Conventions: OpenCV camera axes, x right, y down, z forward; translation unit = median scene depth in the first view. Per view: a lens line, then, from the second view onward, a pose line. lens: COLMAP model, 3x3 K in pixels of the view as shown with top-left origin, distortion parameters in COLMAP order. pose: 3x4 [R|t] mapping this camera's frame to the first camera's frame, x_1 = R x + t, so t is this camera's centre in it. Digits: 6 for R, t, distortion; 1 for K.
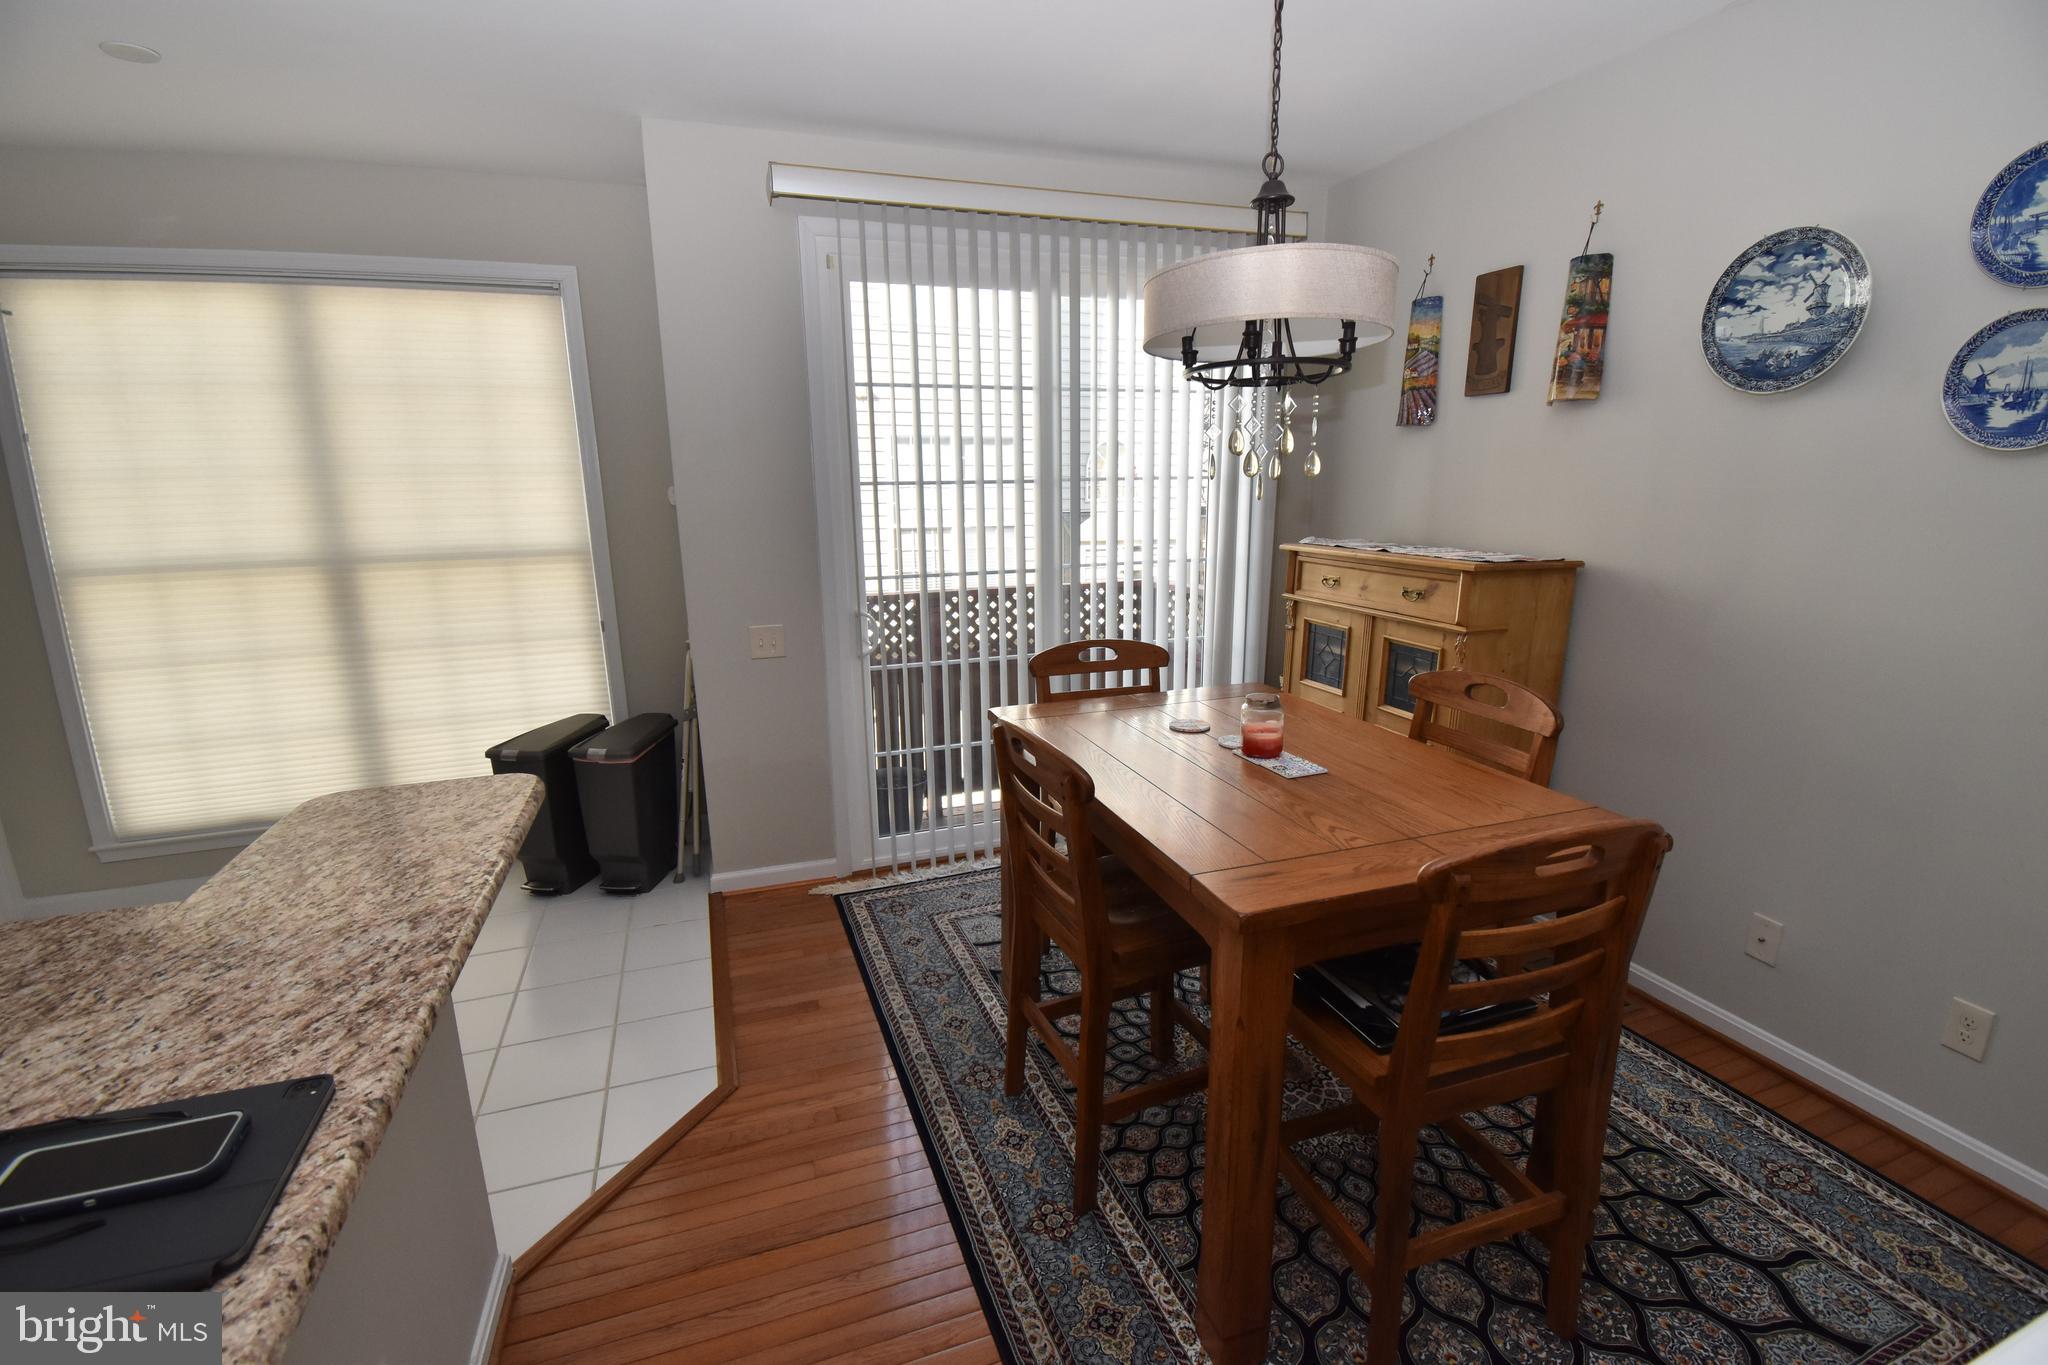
lens RADIAL K [[904.4, 0, 1023.2], [0, 904.4, 678.7], [0, 0, 1]] dist [0.012420, -0.021226]
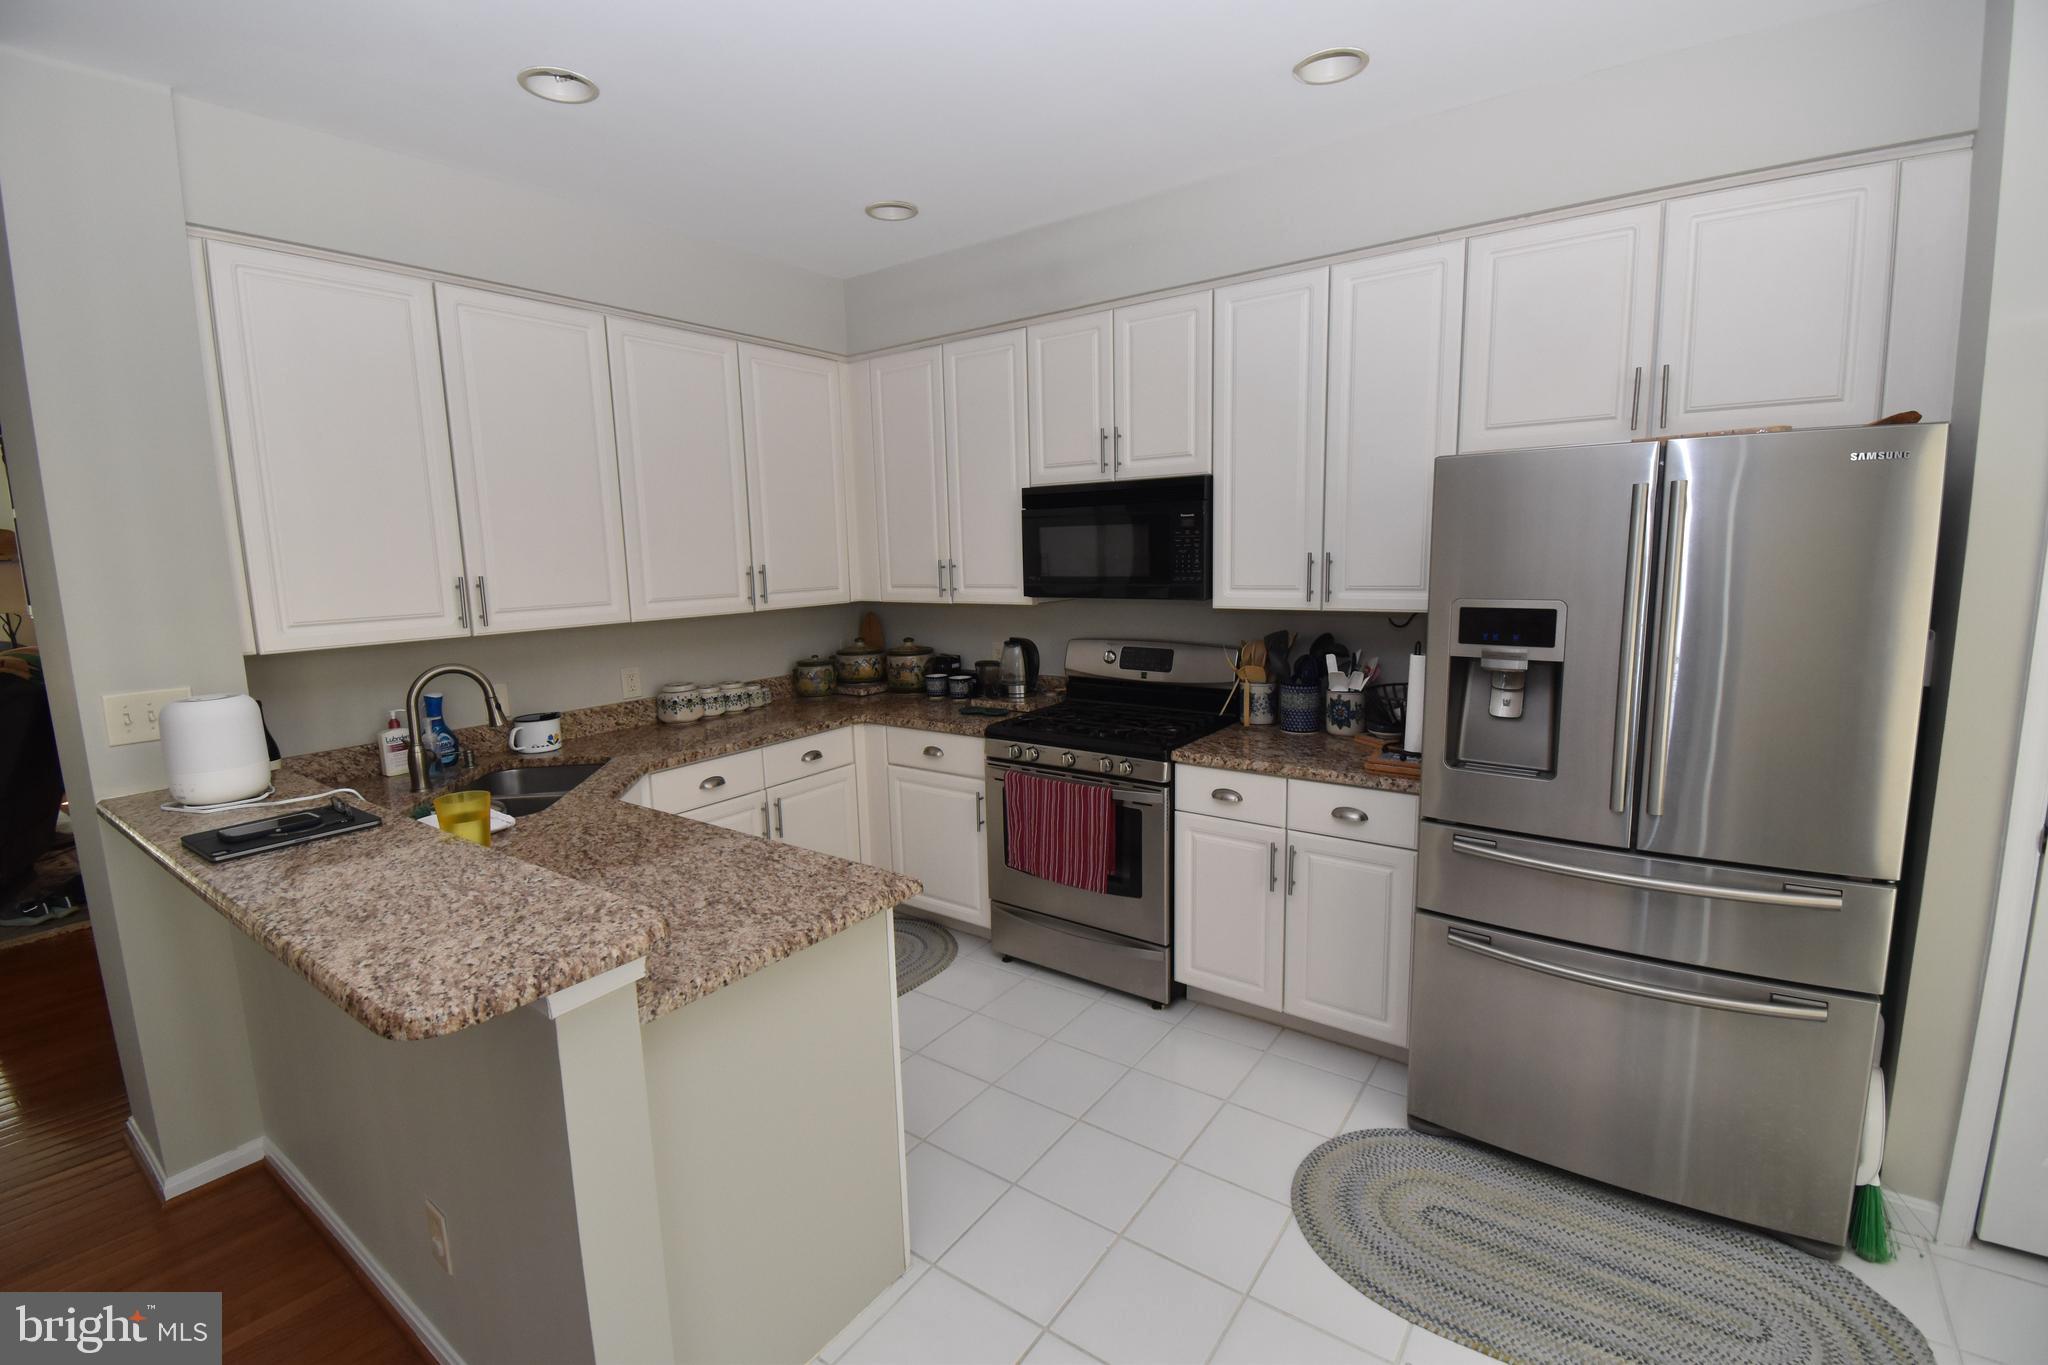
lens RADIAL K [[904.4, 0, 1023.2], [0, 904.4, 678.7], [0, 0, 1]] dist [0.012420, -0.021226]
pose [[-0.823141, 0.116477, -0.555763, -0.500679], [-0.085615, 0.942089, 0.324249, -0.323888], [0.561346, 0.314485, -0.765500, 1.461875]]
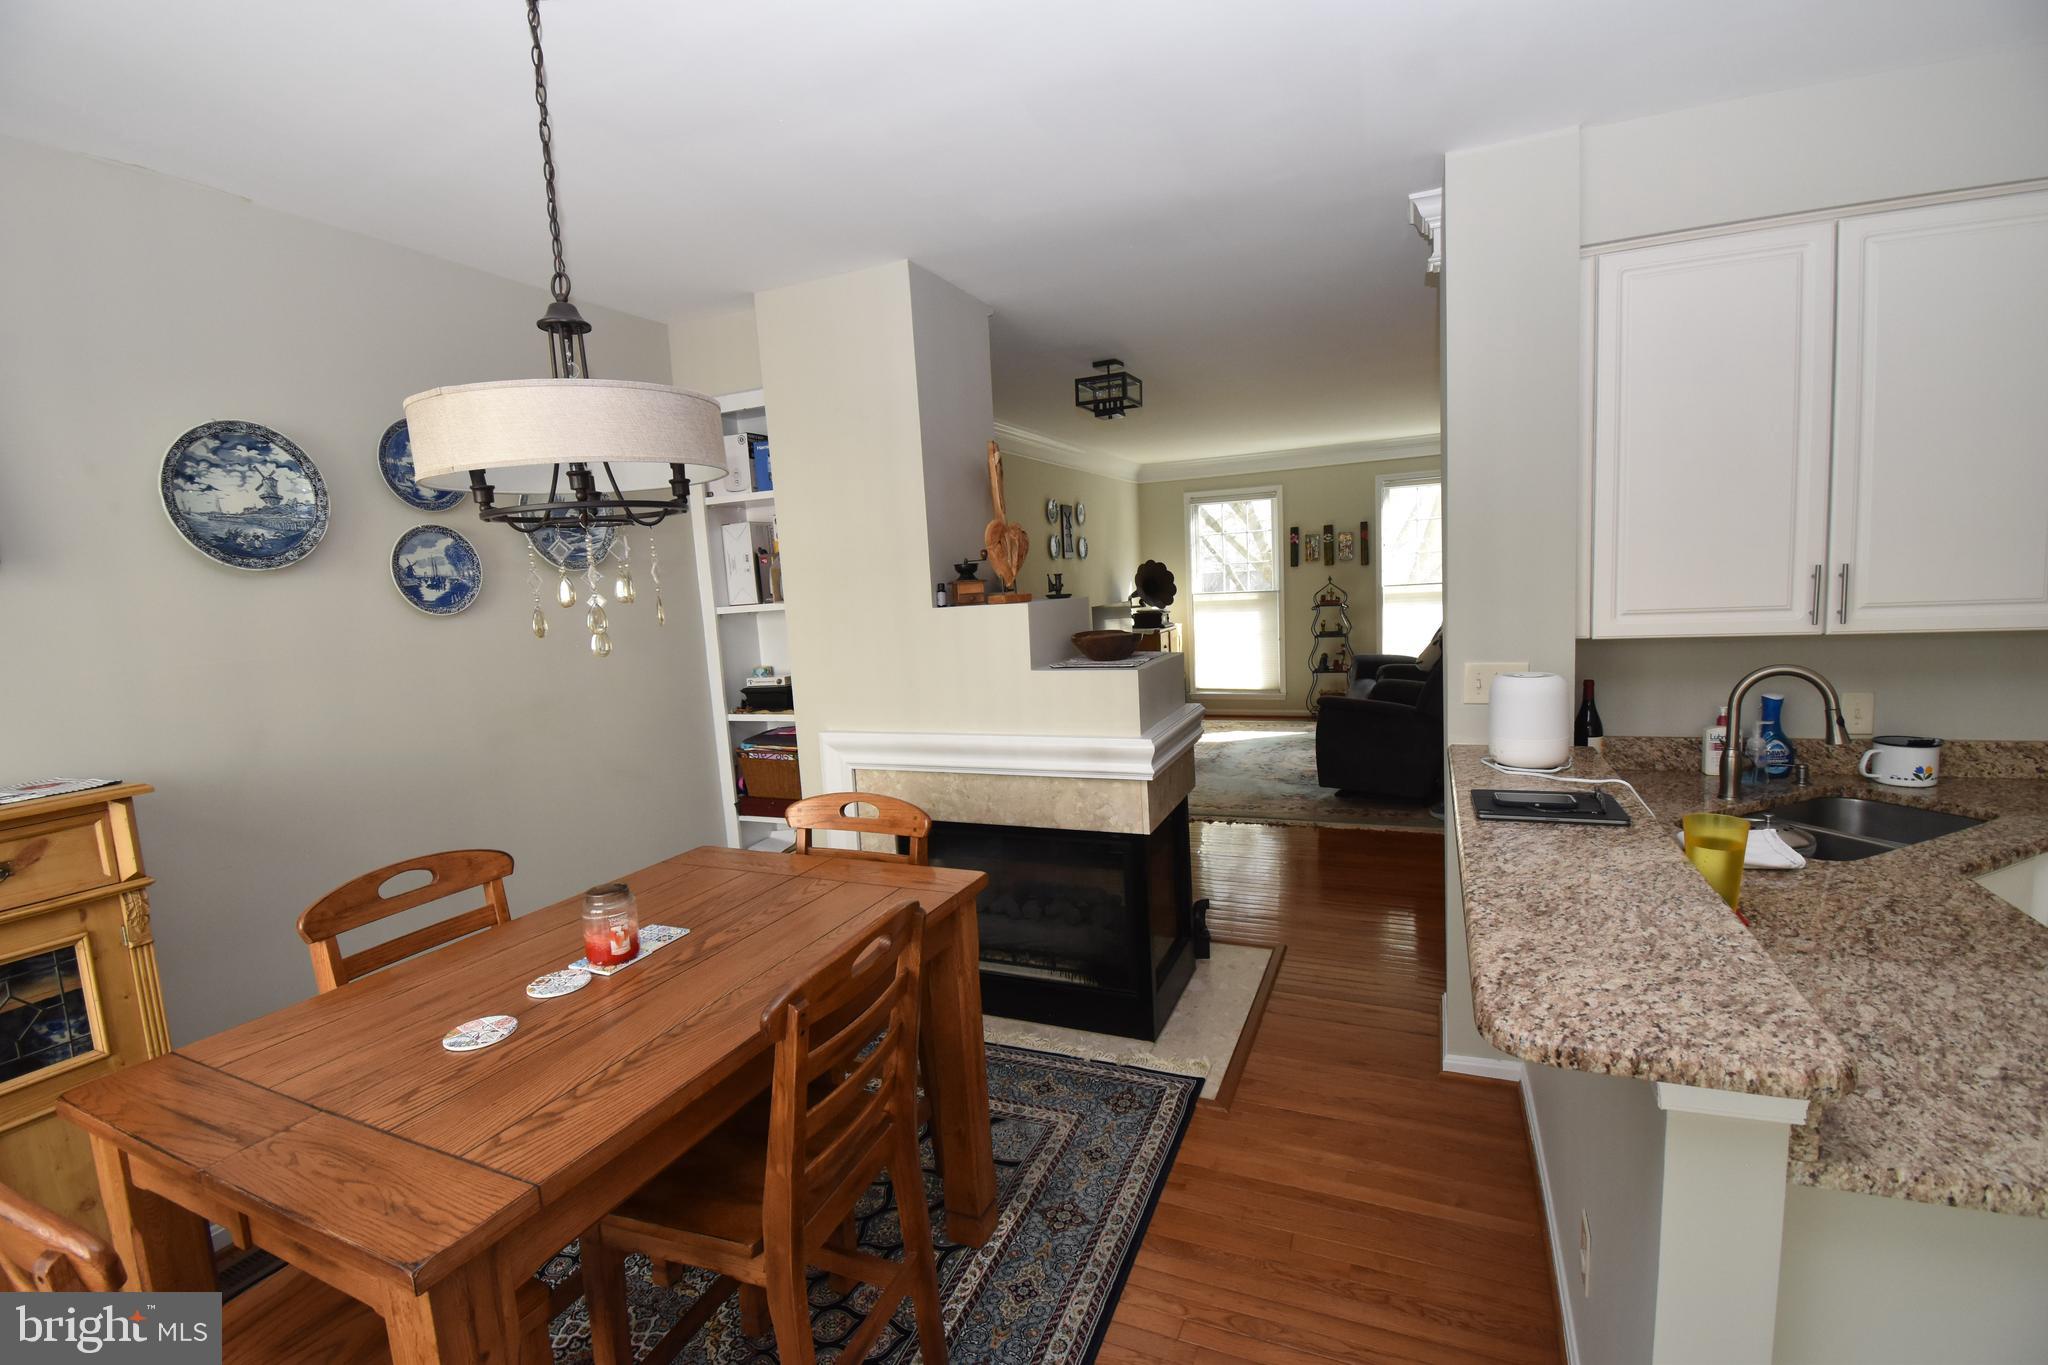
lens RADIAL K [[904.4, 0, 1023.2], [0, 904.4, 678.7], [0, 0, 1]] dist [0.012420, -0.021226]
pose [[-0.725249, -0.020547, 0.688180, -0.647521], [0.212823, 0.943910, 0.252468, -0.325441], [-0.654768, 0.329563, -0.680197, 1.396225]]
